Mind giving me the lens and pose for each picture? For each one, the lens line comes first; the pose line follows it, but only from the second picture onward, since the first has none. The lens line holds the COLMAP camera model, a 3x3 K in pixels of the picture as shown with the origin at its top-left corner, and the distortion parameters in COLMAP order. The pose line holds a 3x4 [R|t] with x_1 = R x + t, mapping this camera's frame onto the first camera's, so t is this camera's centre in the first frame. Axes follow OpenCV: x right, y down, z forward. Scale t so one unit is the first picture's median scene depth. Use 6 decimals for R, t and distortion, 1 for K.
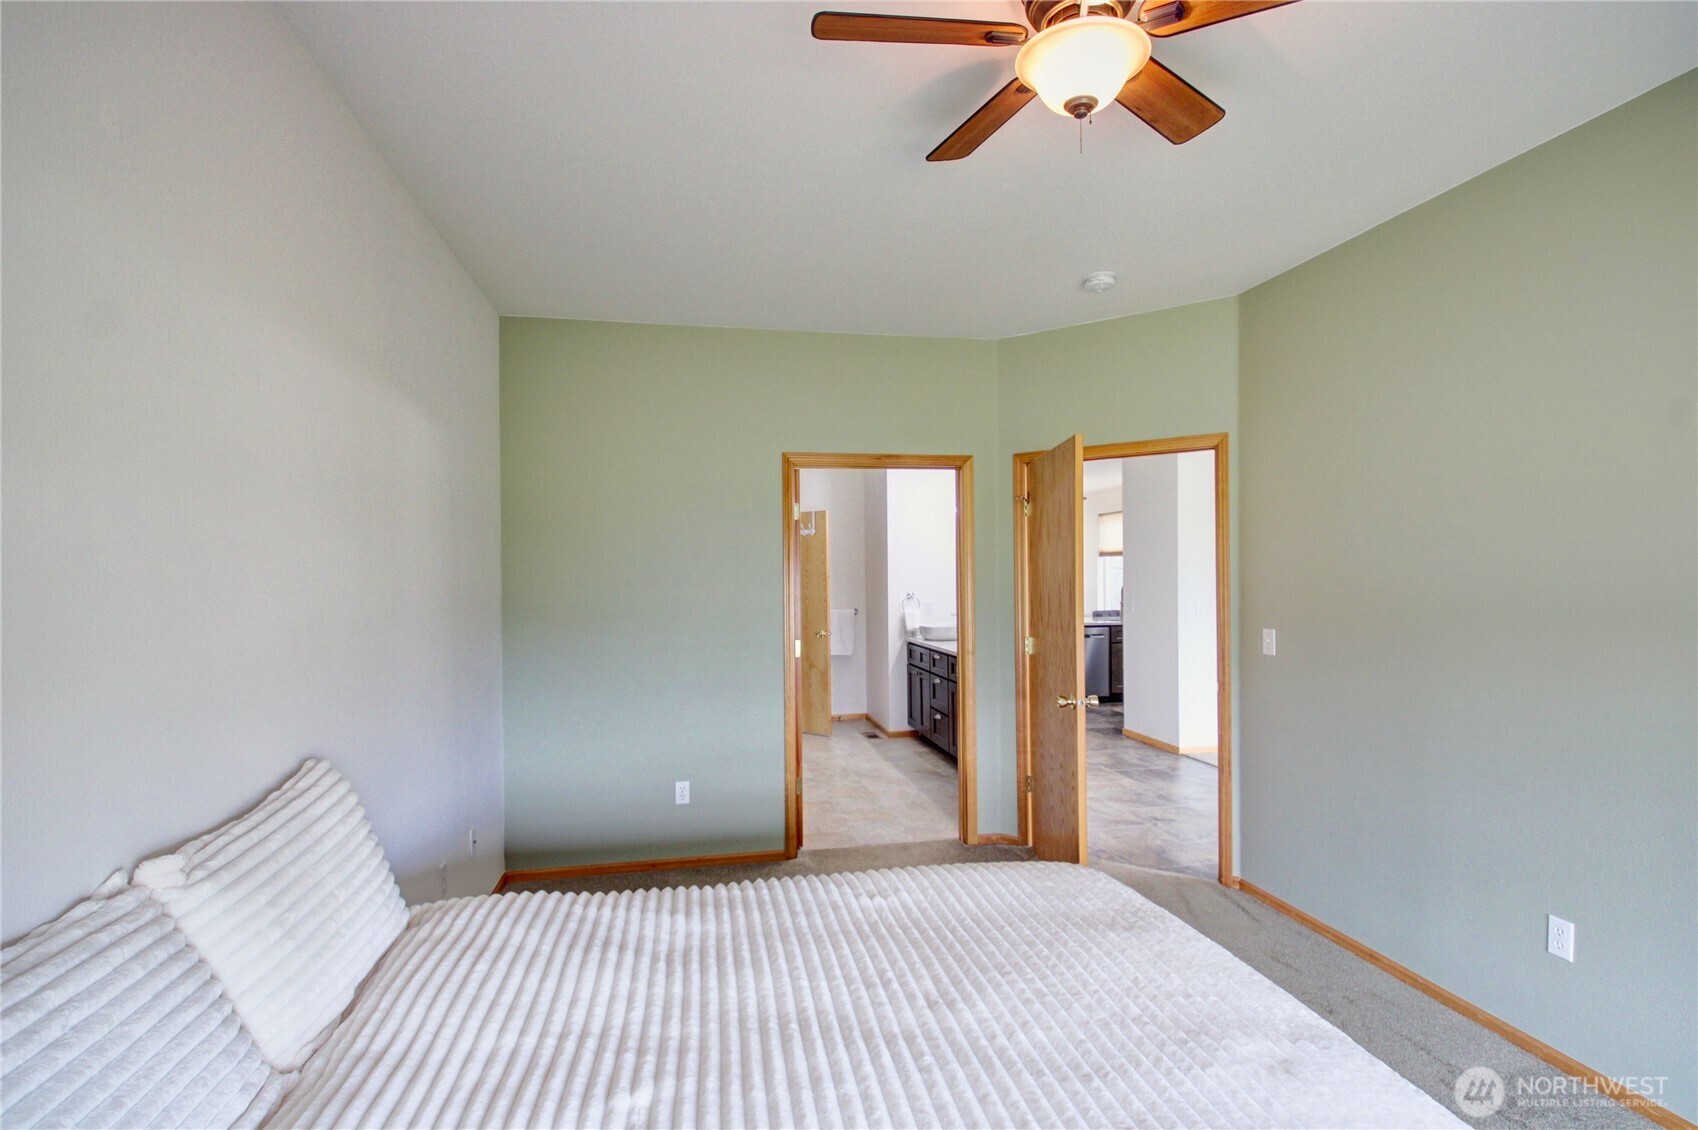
lens RADIAL K [[787.3, 0, 847.5], [0, 787.3, 573.9], [0, 0, 1]] dist [0.000870, -0.016940]
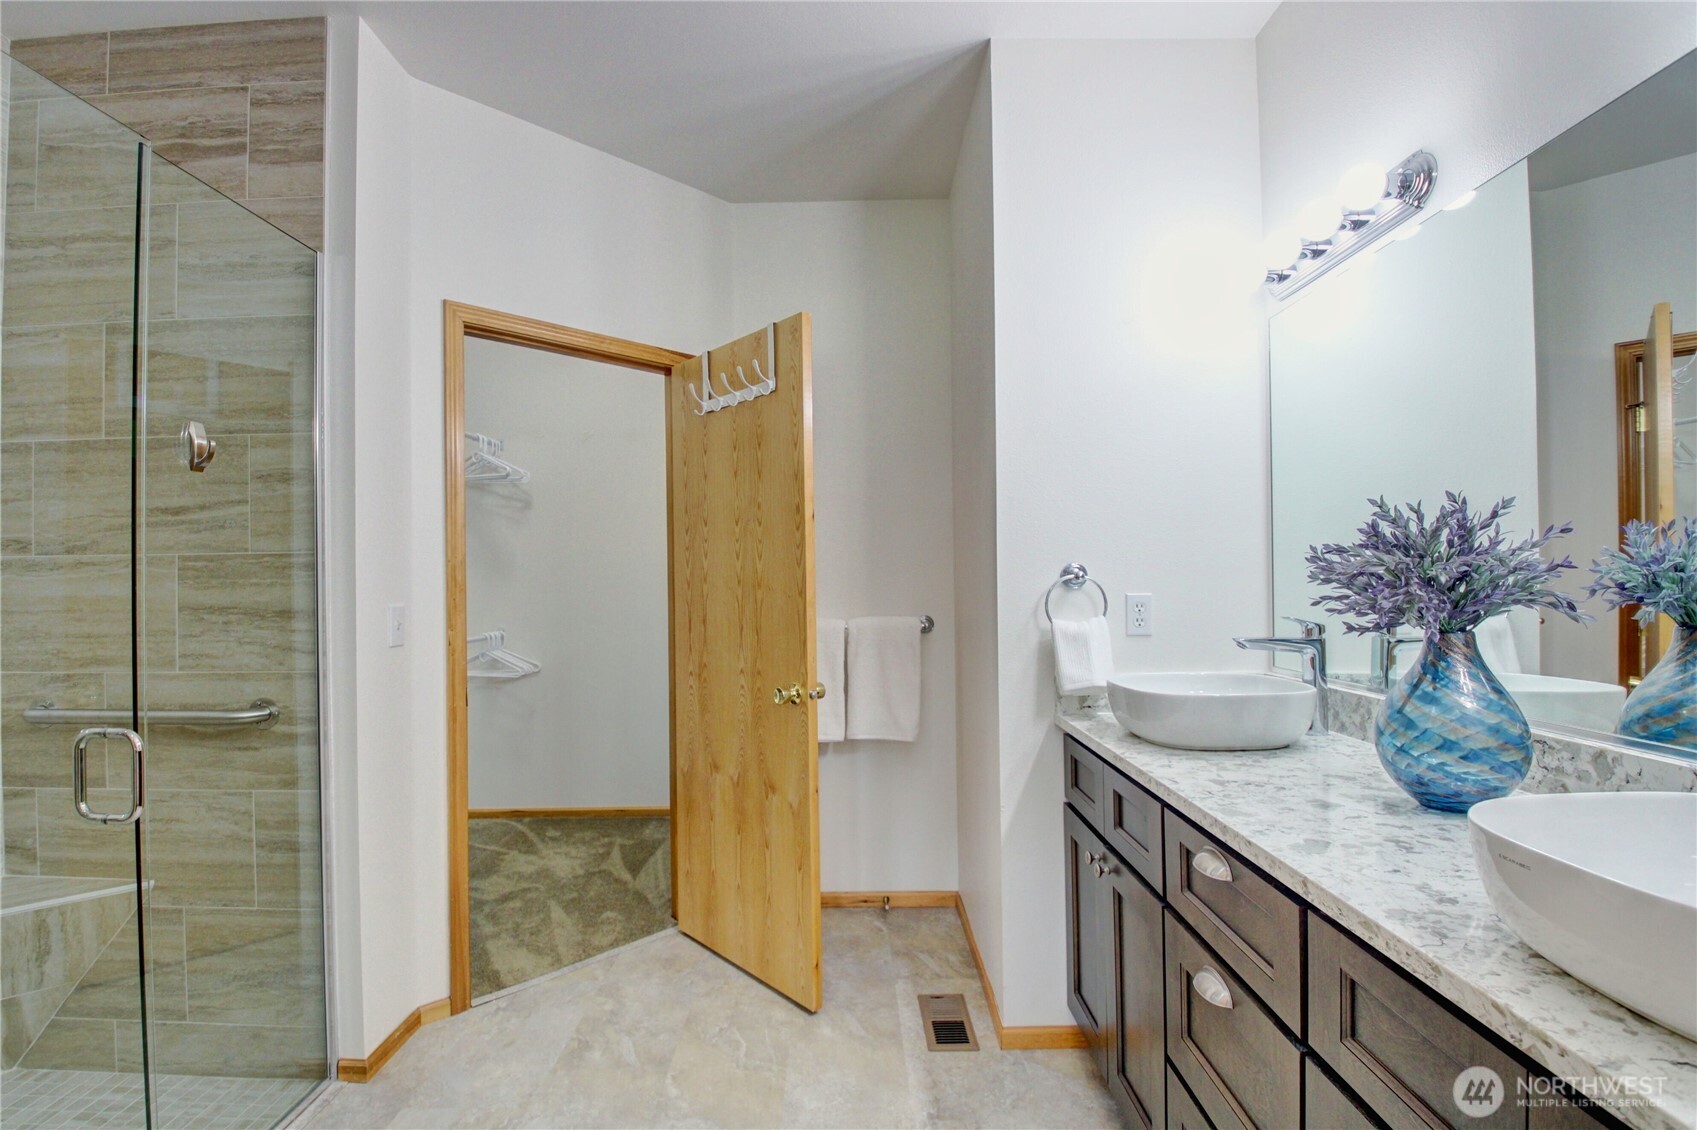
lens RADIAL K [[786.9, 0, 844.9], [0, 786.9, 569.1], [0, 0, 1]] dist [0.000870, -0.016940]
pose [[0.978989, -0.010051, -0.203665, 0.056251], [0.008235, 0.999918, -0.009763, 0.027998], [0.203746, 0.007881, 0.978992, 0.694032]]
